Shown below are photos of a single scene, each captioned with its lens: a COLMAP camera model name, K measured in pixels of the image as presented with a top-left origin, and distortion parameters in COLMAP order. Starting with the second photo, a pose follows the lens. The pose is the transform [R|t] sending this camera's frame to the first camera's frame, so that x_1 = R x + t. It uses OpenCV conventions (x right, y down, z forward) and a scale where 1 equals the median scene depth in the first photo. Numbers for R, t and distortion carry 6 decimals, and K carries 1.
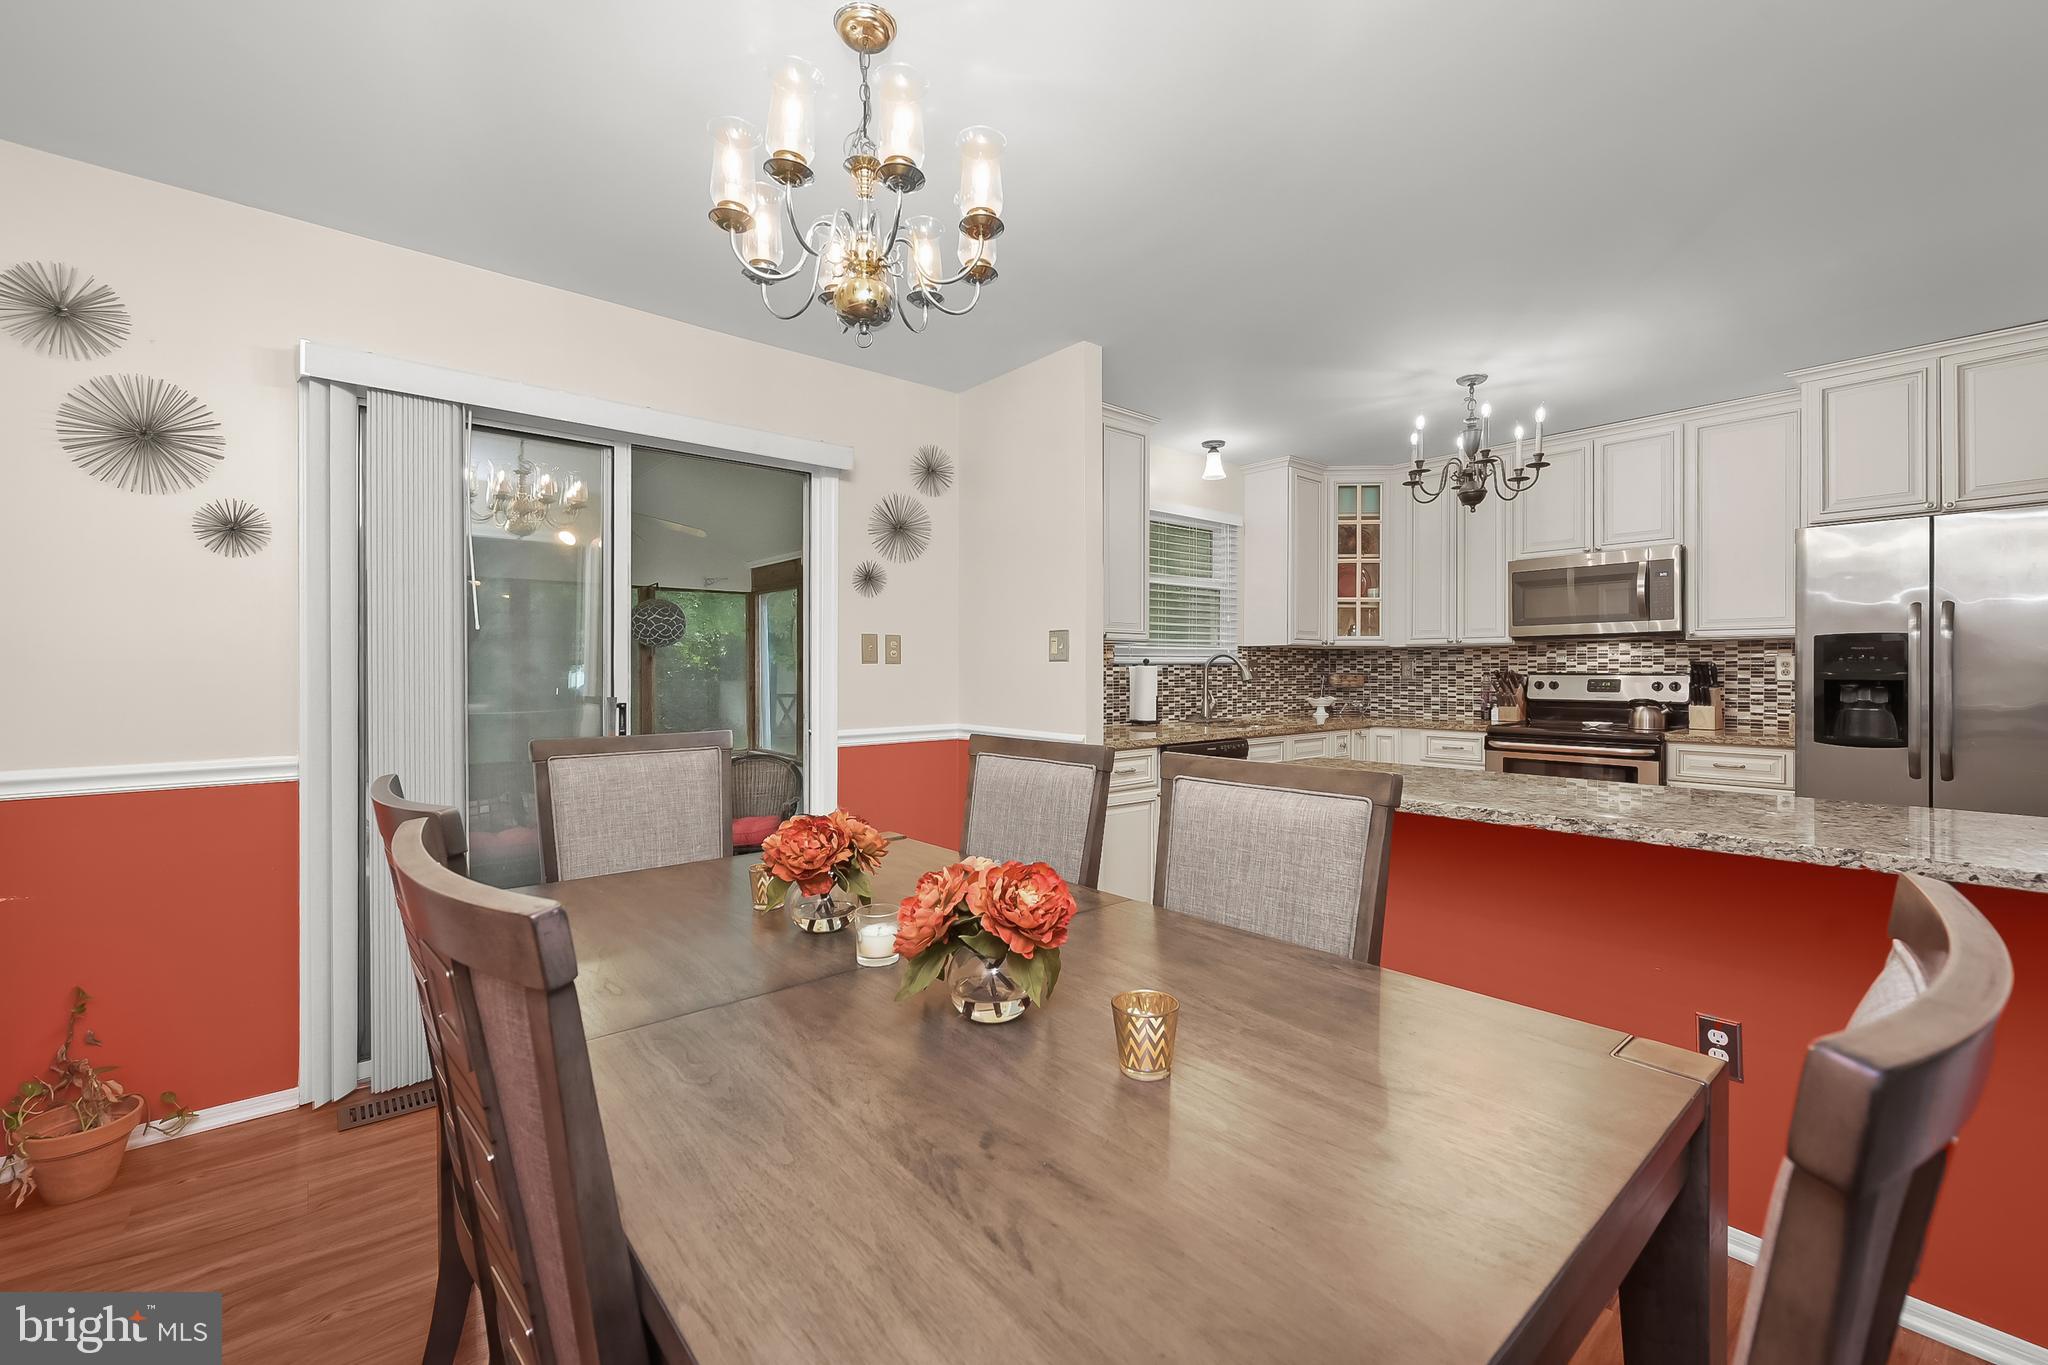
lens RADIAL K [[840.2, 0, 1030.5], [0, 840.2, 674.3], [0, 0, 1]] dist [-0.002382, 0.001047]
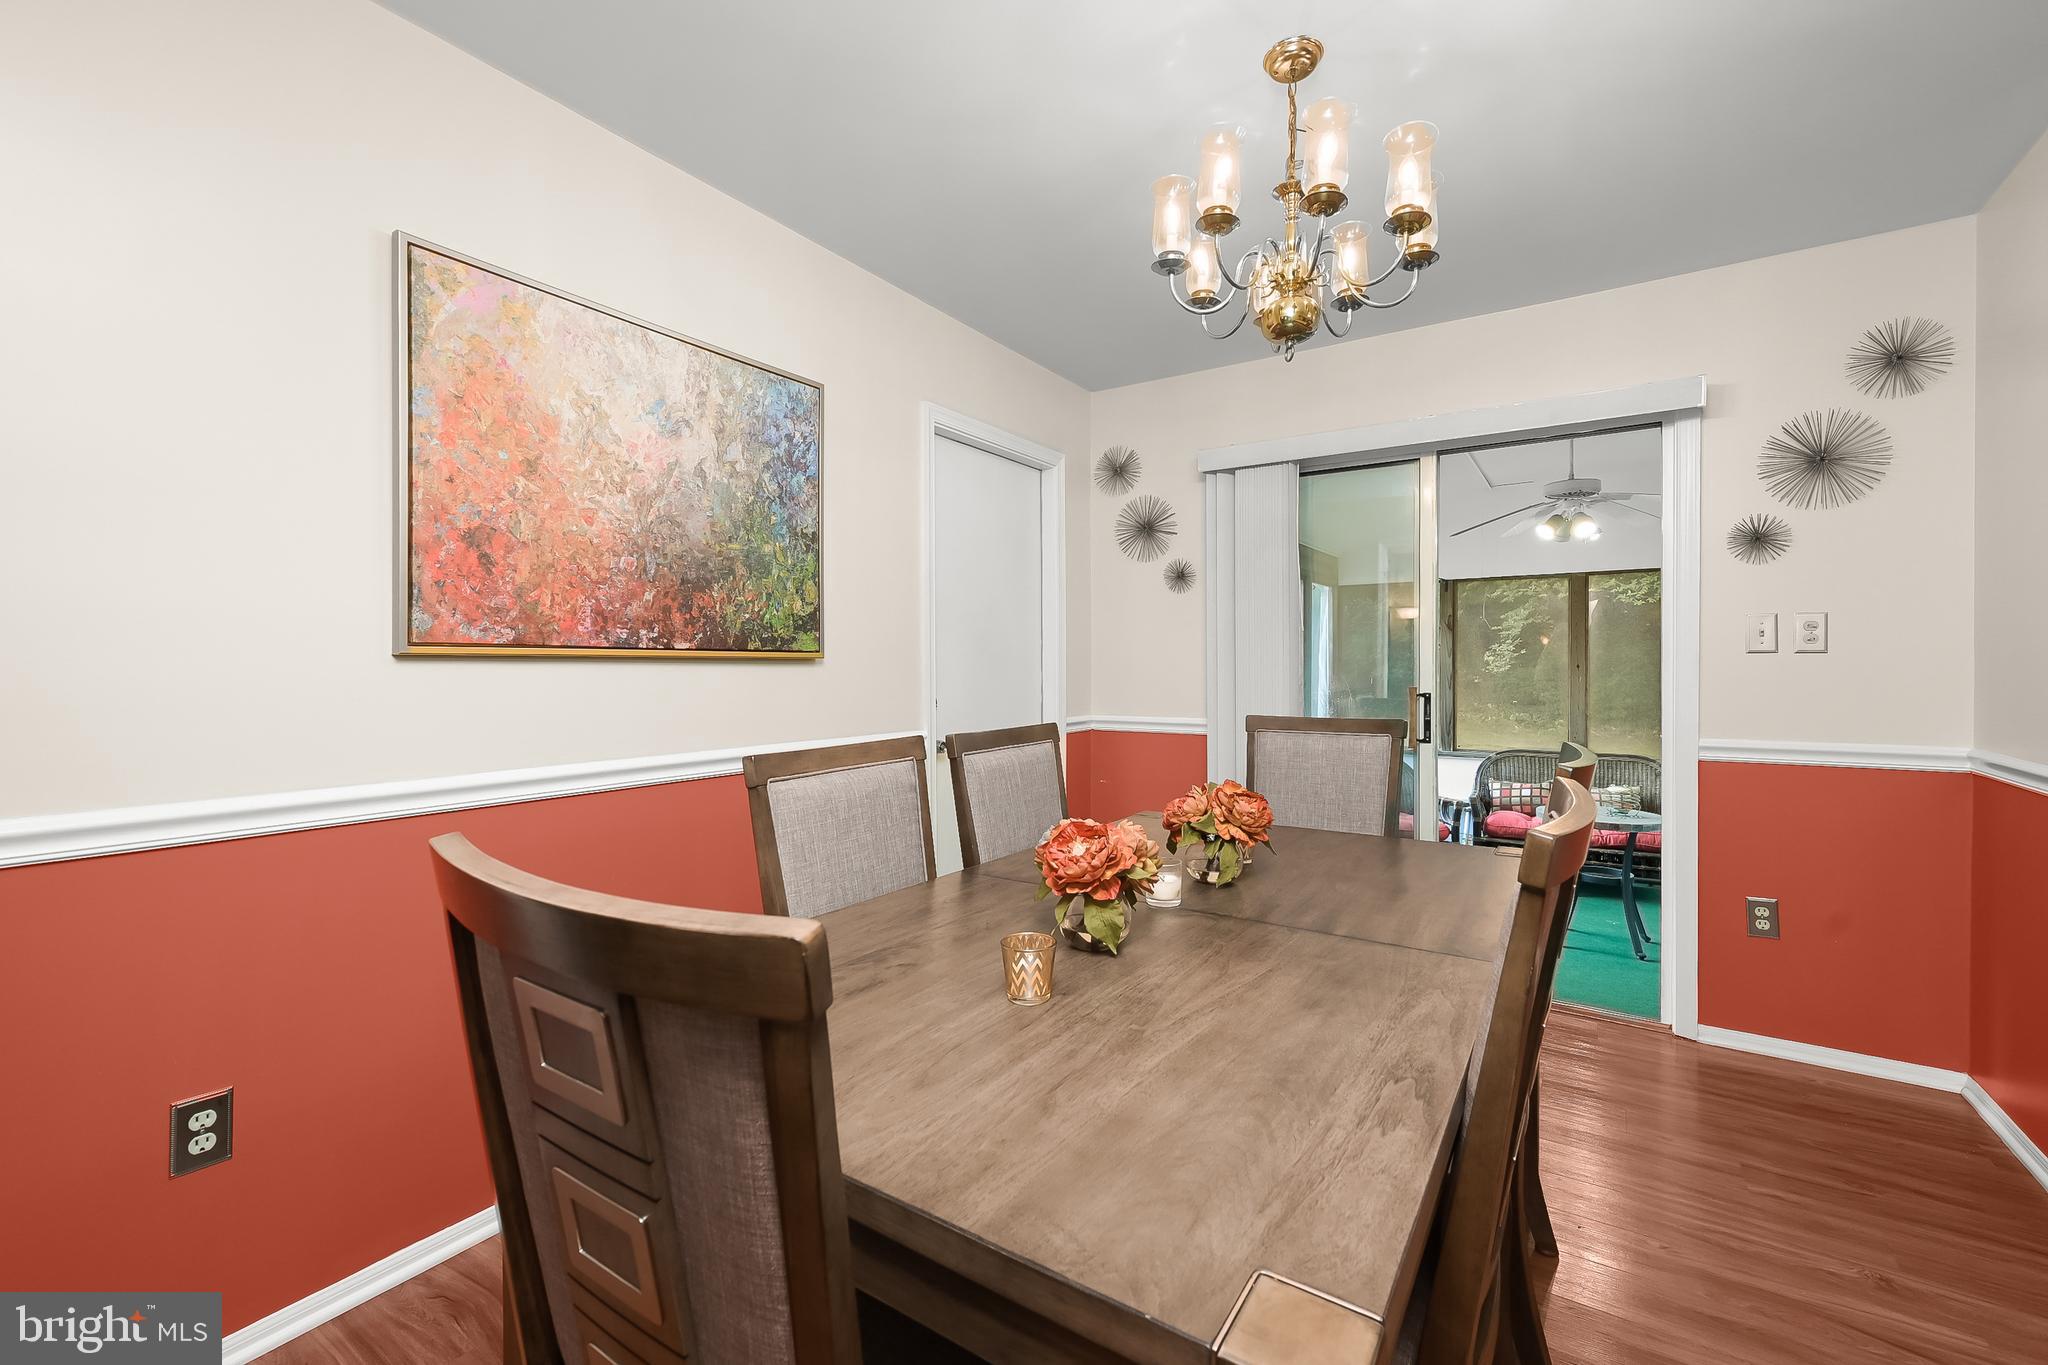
lens RADIAL K [[840.2, 0, 1036.8], [0, 840.2, 665.6], [0, 0, 1]] dist [-0.002382, 0.001047]
pose [[0.277693, 0.002122, -0.960667, 0.286188], [-0.002570, 0.999996, 0.001466, -0.000894], [0.960666, 0.002062, 0.277697, 0.150439]]
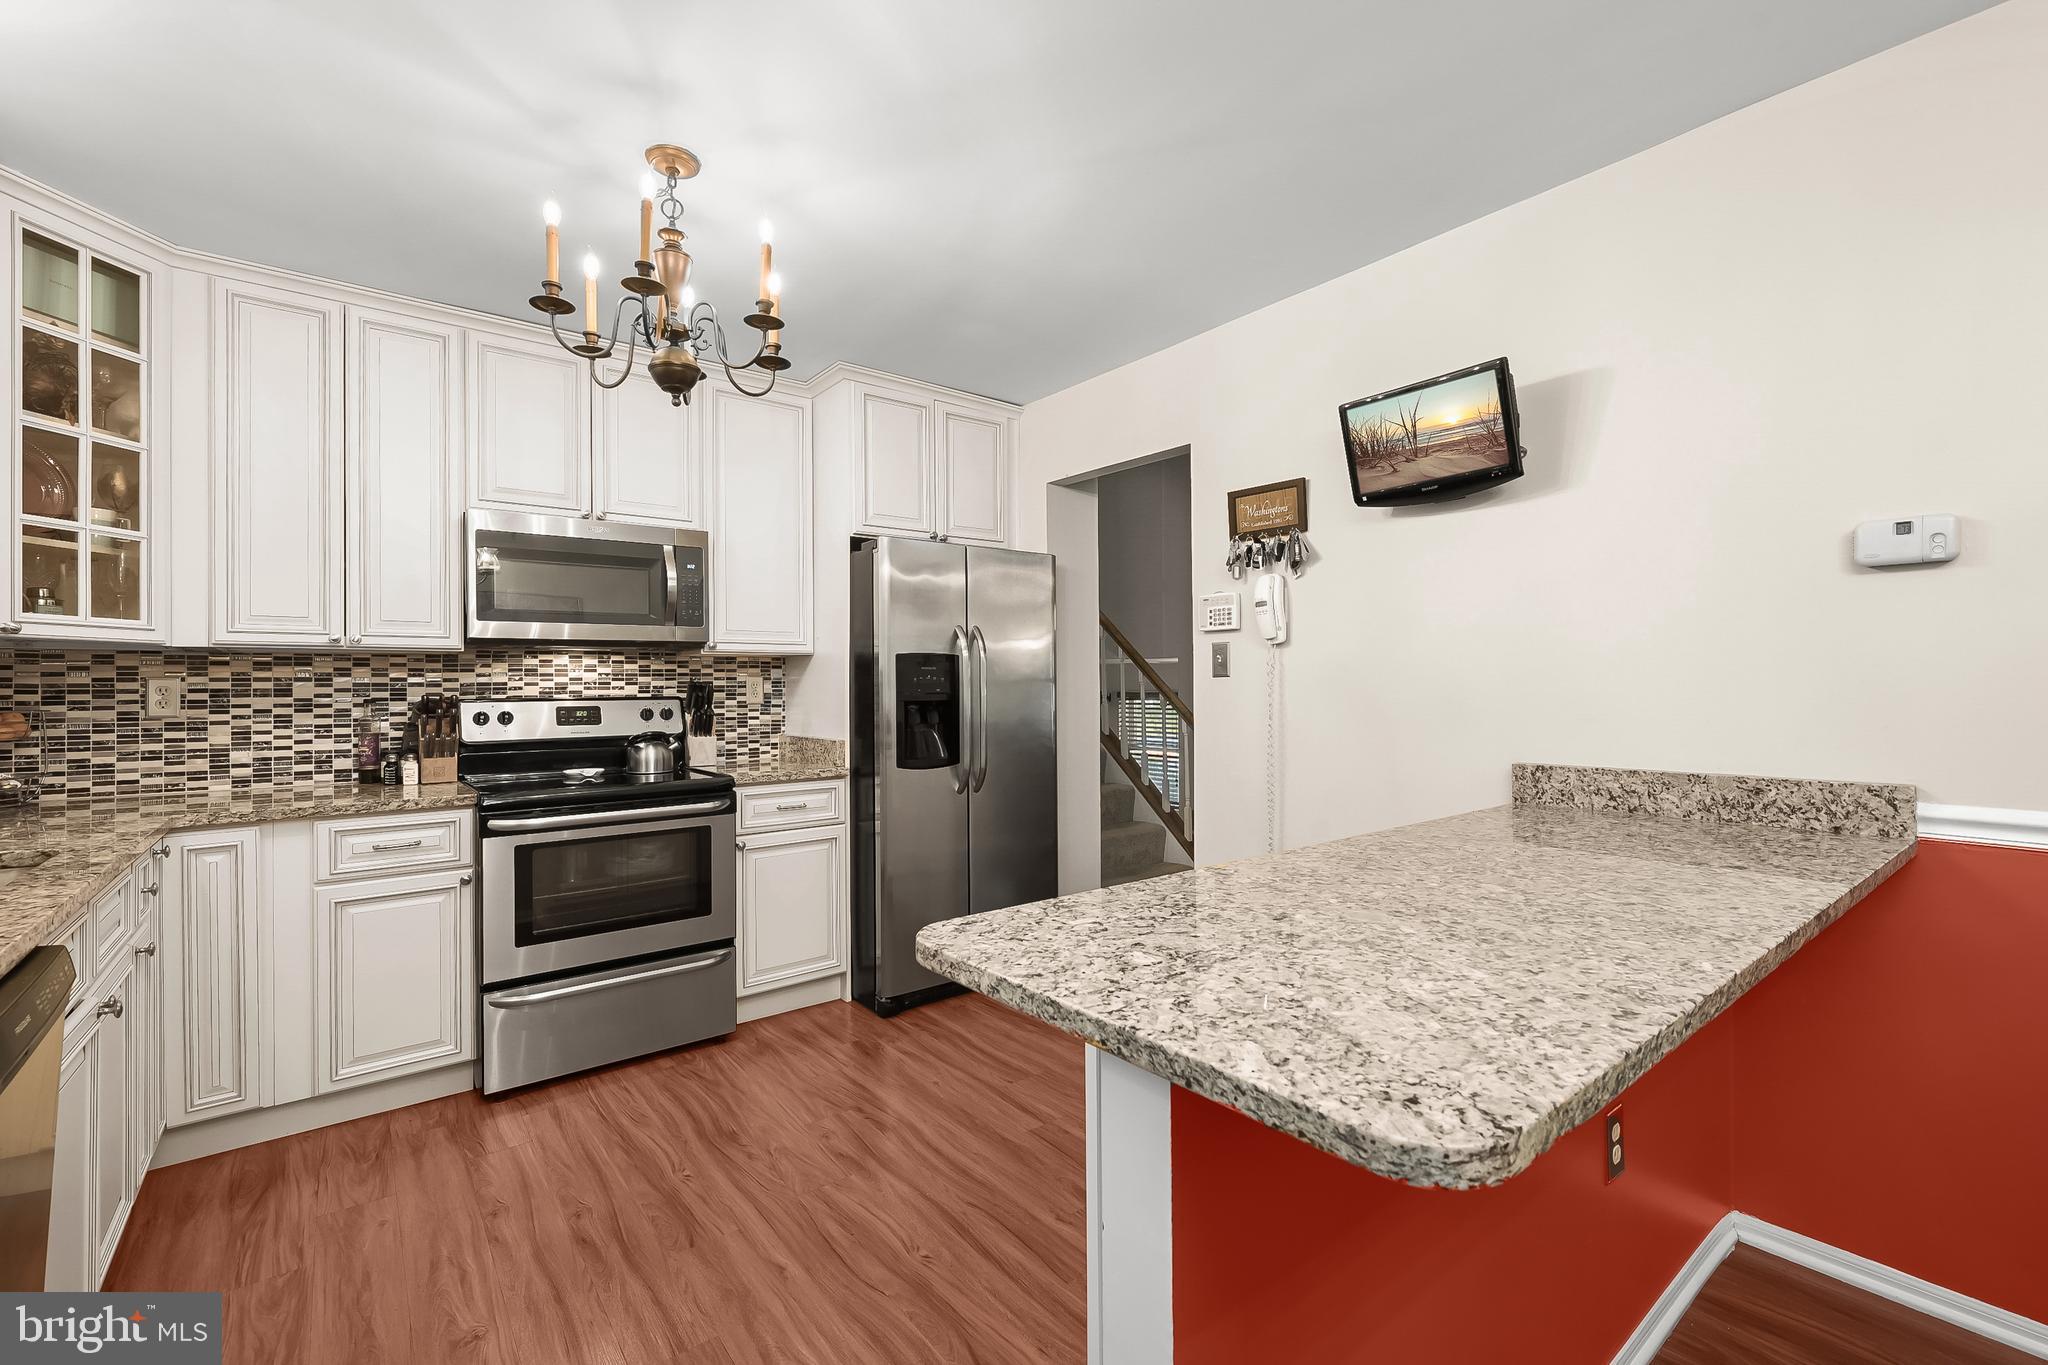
lens RADIAL K [[885.2, 0, 1025.7], [0, 885.2, 681.9], [0, 0, 1]] dist [-0.003933, 0.003469]
pose [[0.041833, 0.004288, 0.999115, -0.030386], [0.013448, 0.999898, -0.004854, -0.006316], [-0.999034, 0.013639, 0.041771, 0.641262]]
